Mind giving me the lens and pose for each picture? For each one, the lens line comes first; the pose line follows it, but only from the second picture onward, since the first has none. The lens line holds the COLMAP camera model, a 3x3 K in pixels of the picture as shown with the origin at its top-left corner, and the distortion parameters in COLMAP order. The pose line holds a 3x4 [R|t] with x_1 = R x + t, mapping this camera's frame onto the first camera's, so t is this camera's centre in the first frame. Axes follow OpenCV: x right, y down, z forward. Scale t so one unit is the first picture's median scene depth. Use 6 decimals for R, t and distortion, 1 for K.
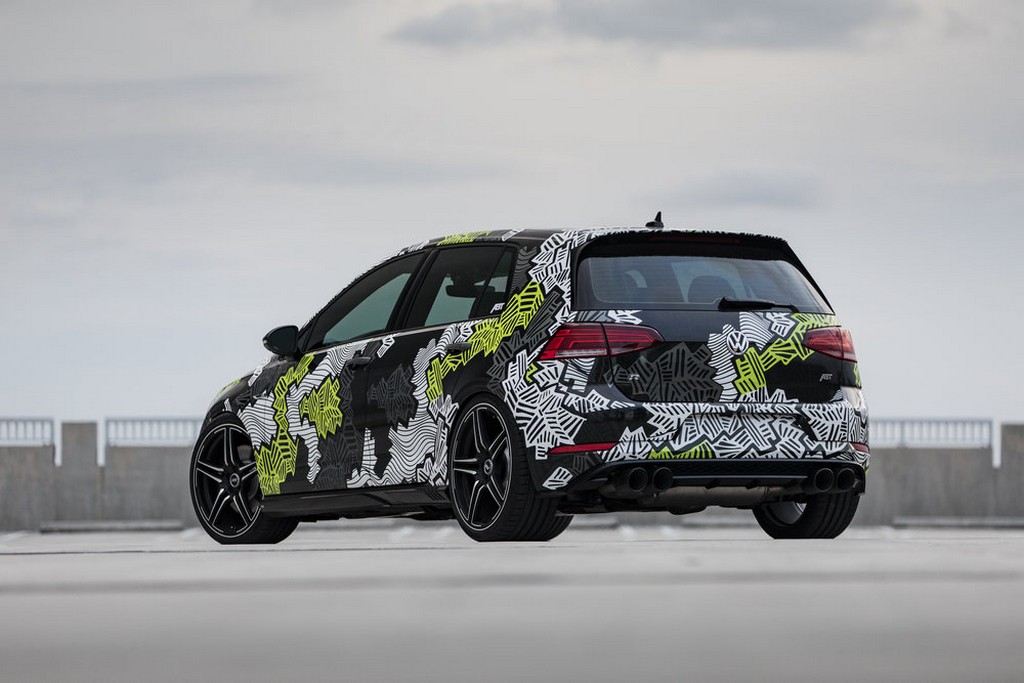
lens RADIAL K [[4196.3, 0, 512.0], [0, 4196.3, 341.5], [0, 0, 1]] dist [0.015392, -0.093082]
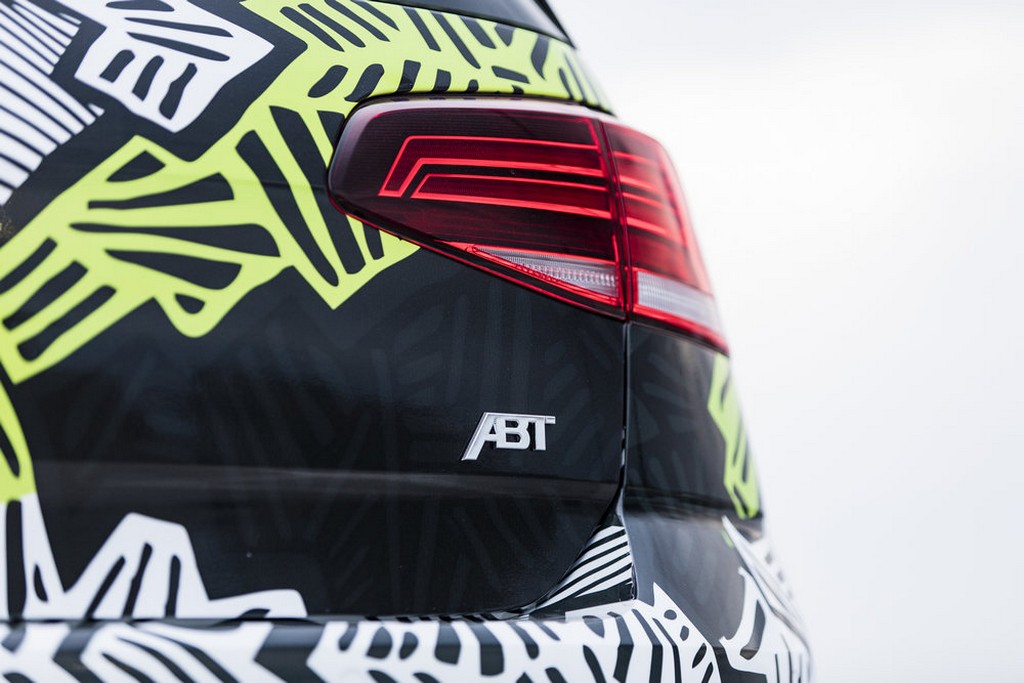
lens RADIAL K [[3982.9, 0, 512.0], [0, 3982.9, 341.5], [0, 0, 1]] dist [0.008102, 0.058830]
pose [[0.999349, -0.026735, 0.024206, 0.072957], [0.028370, 0.997147, -0.069944, 0.015079], [-0.022267, 0.070585, 0.997257, 0.880537]]
